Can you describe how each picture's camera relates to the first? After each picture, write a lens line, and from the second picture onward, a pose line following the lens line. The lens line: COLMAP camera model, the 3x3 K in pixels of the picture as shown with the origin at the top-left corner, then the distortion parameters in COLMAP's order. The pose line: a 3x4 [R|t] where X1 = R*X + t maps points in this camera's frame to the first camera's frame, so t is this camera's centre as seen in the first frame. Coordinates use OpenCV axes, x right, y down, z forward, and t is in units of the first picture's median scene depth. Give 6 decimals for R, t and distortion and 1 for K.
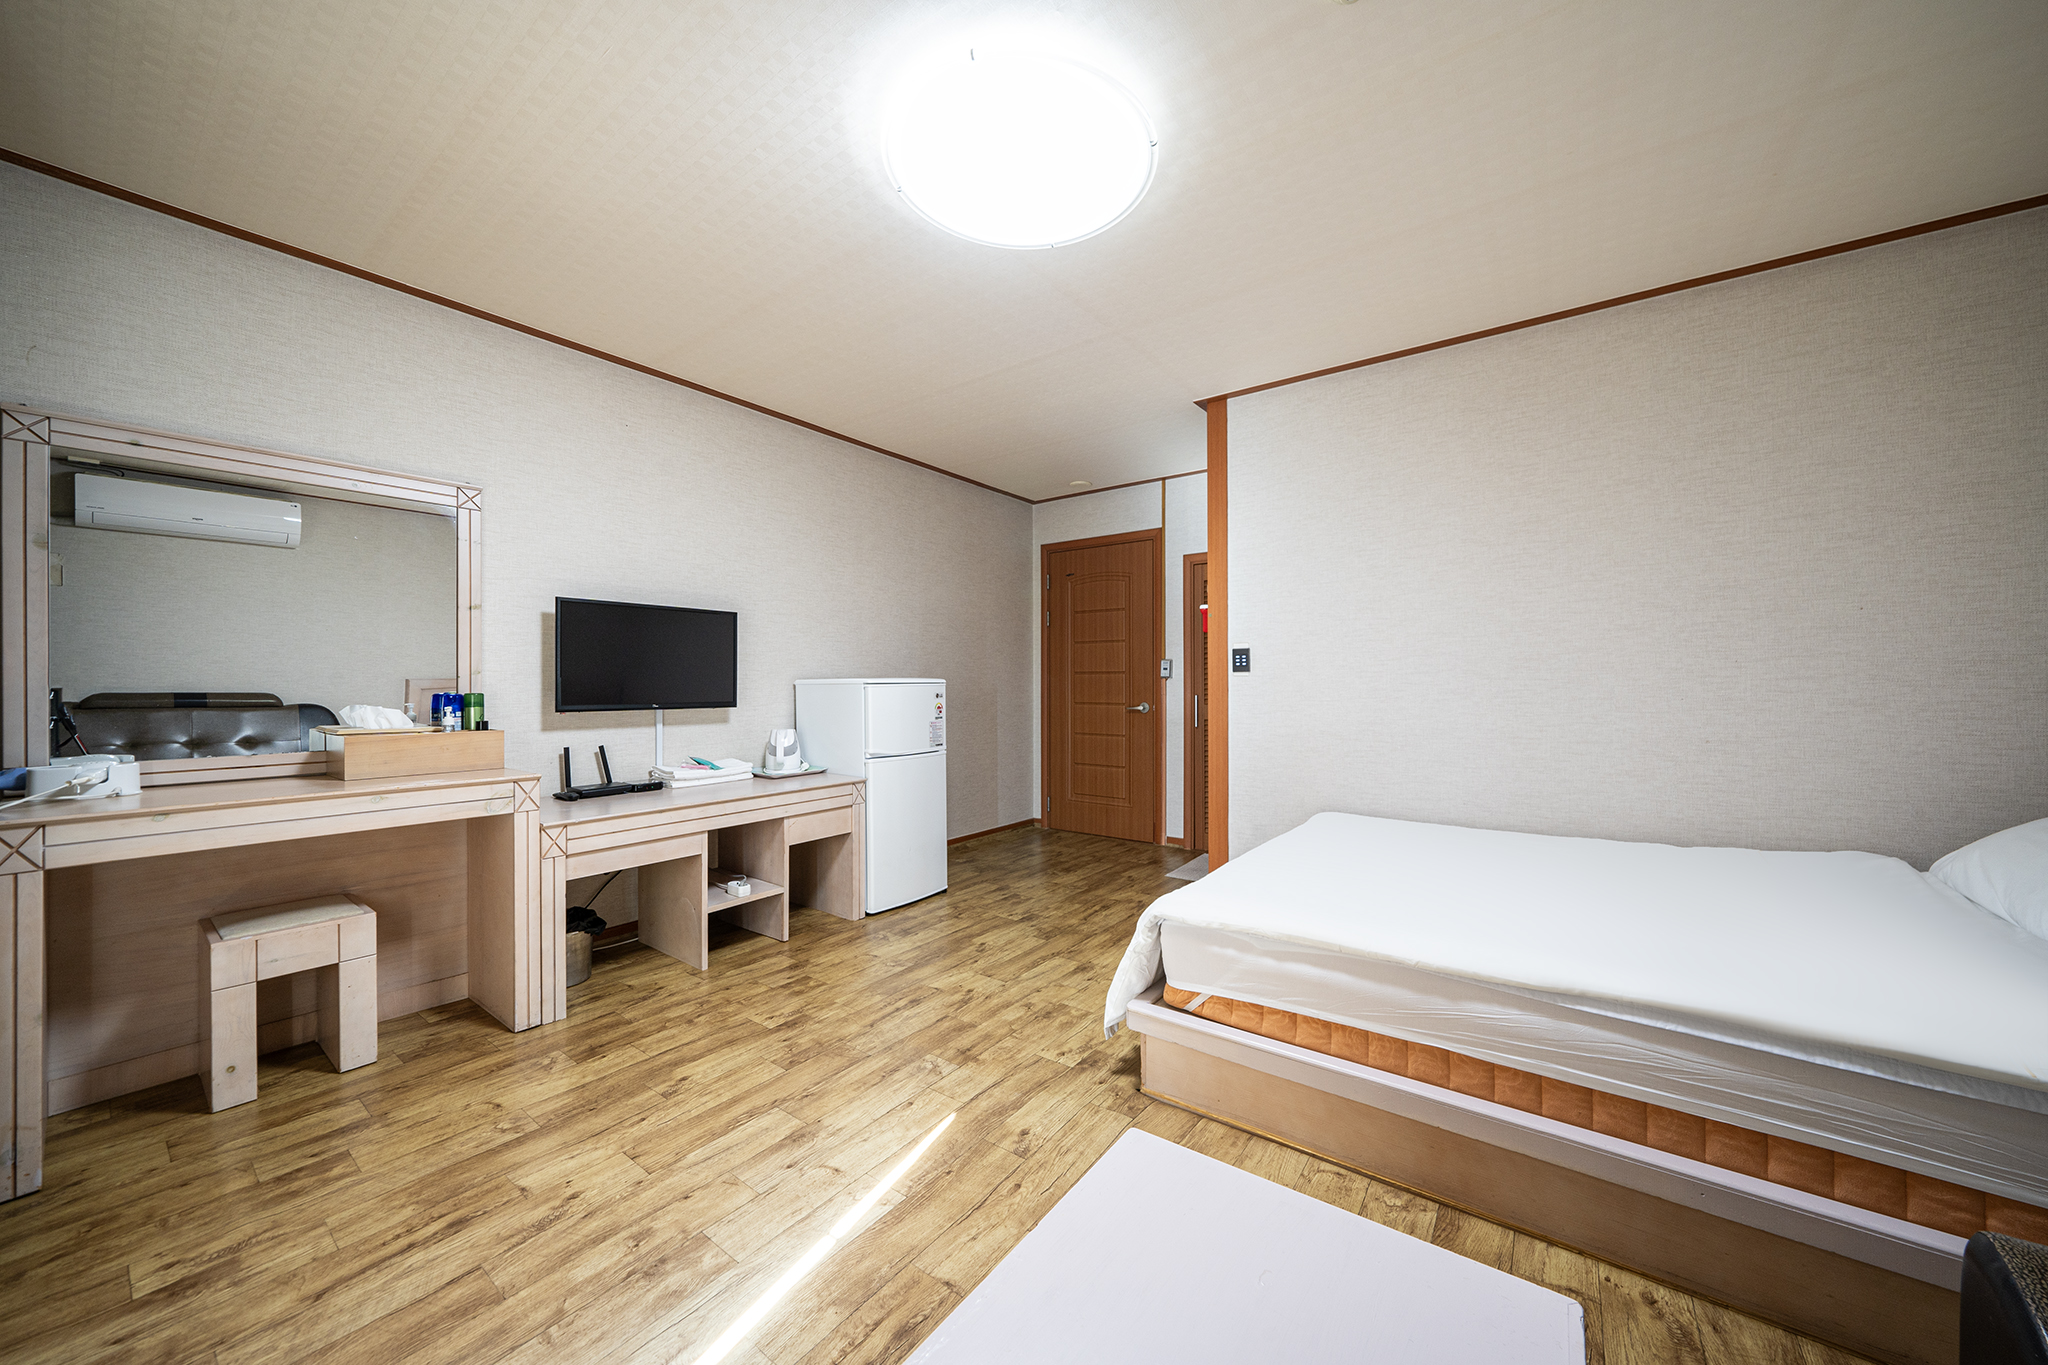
lens RADIAL K [[703.9, 0, 1020.1], [0, 703.9, 684.5], [0, 0, 1]] dist [-0.005613, -0.000615]
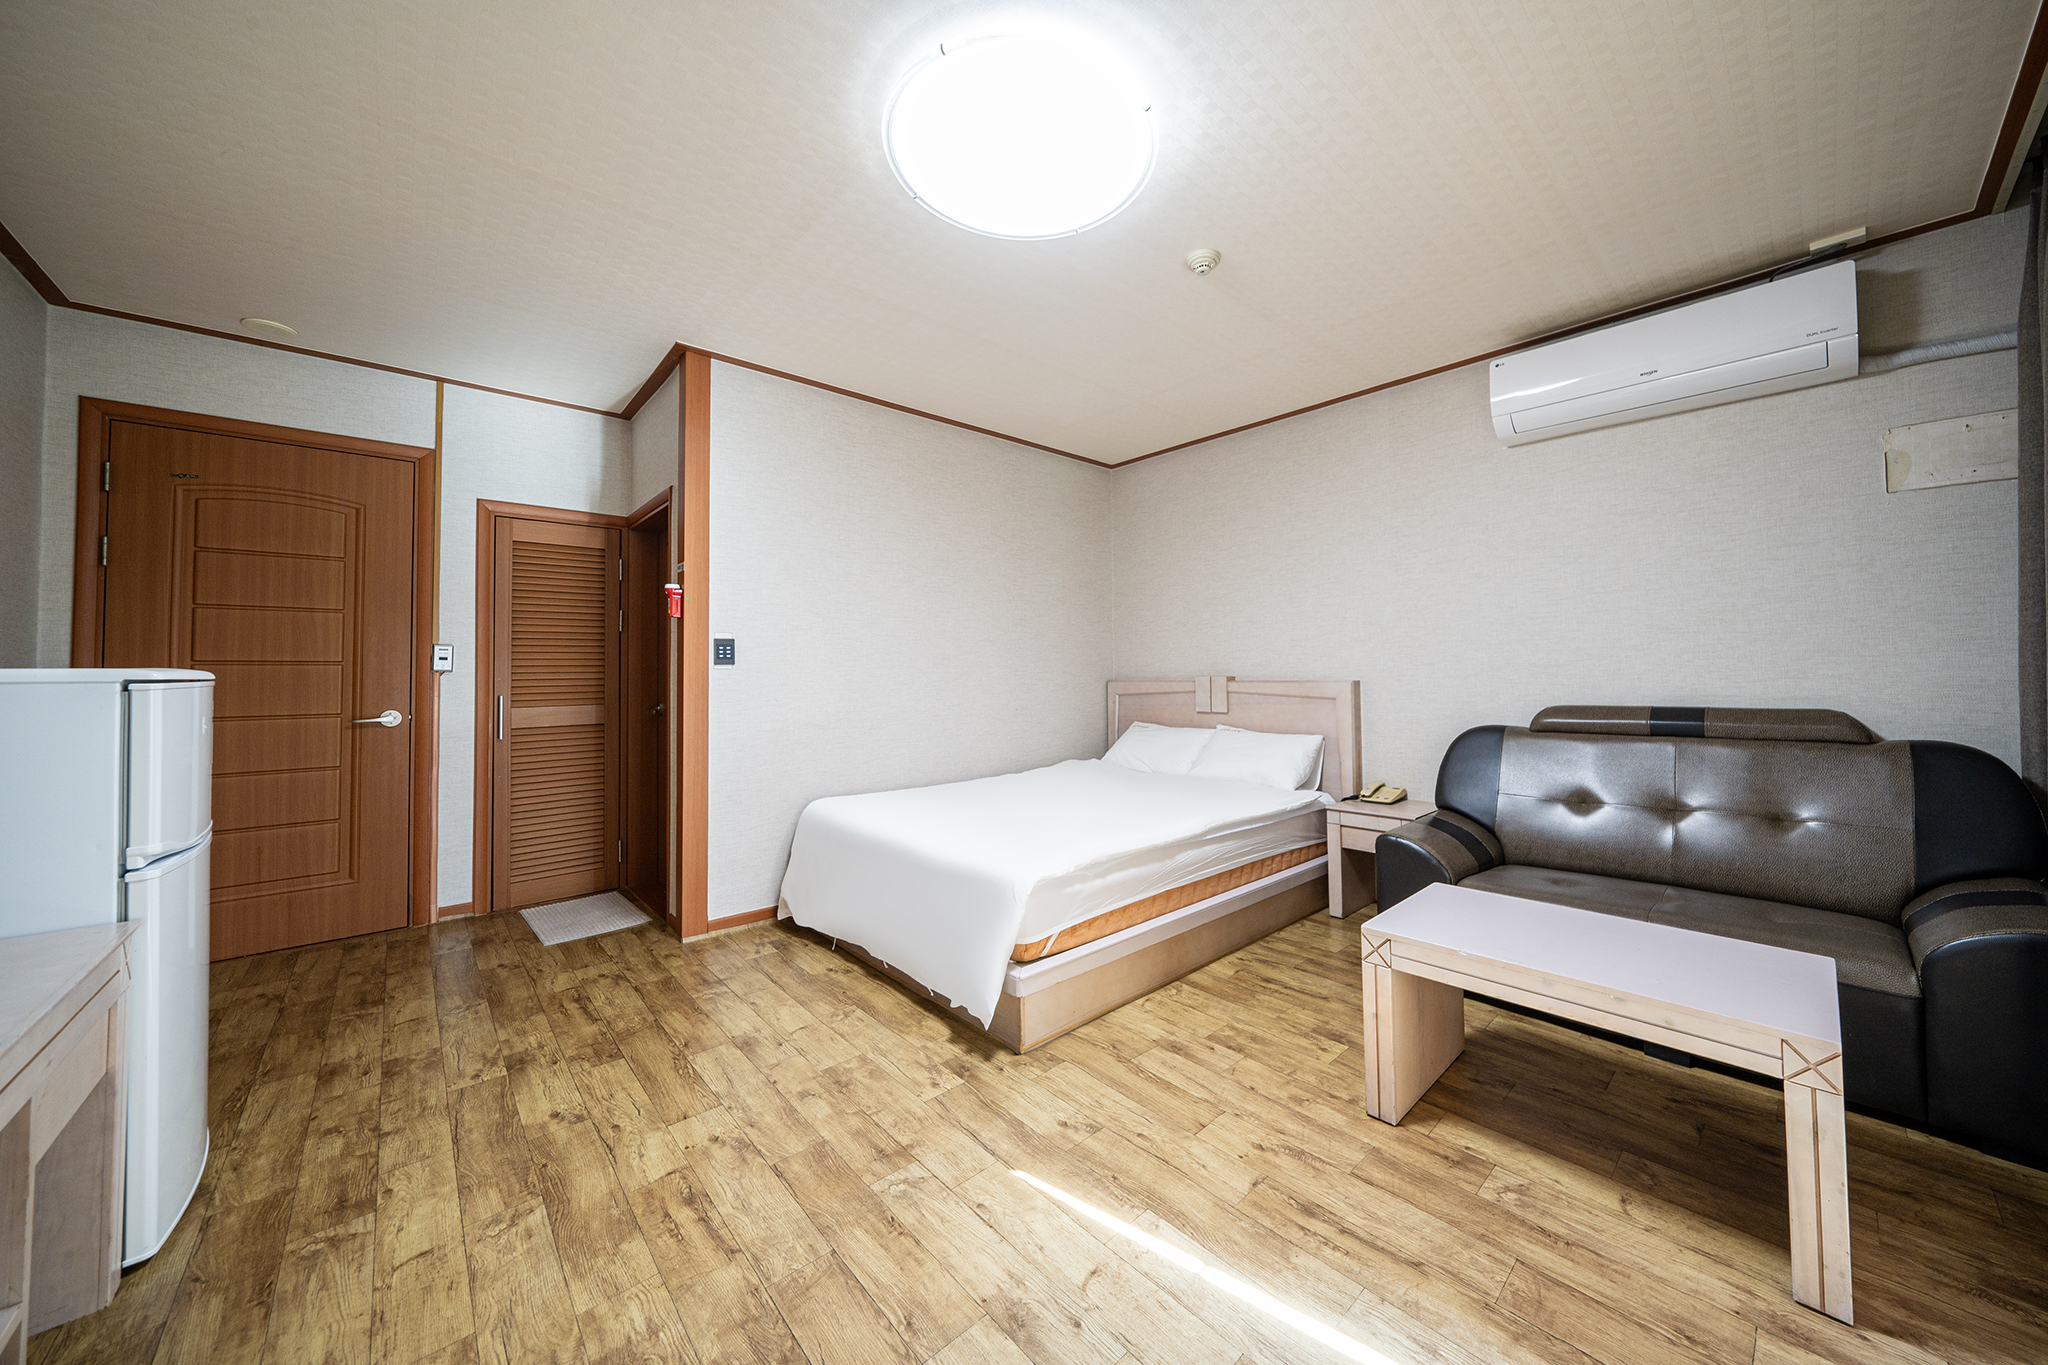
lens RADIAL K [[703.9, 0, 1080.3], [0, 703.9, 656.9], [0, 0, 1]] dist [-0.005613, -0.000615]
pose [[0.194663, 0.016641, 0.980729, -0.637660], [0.013356, 0.999718, -0.019614, -0.005447], [-0.980779, 0.016917, 0.194386, 0.500236]]
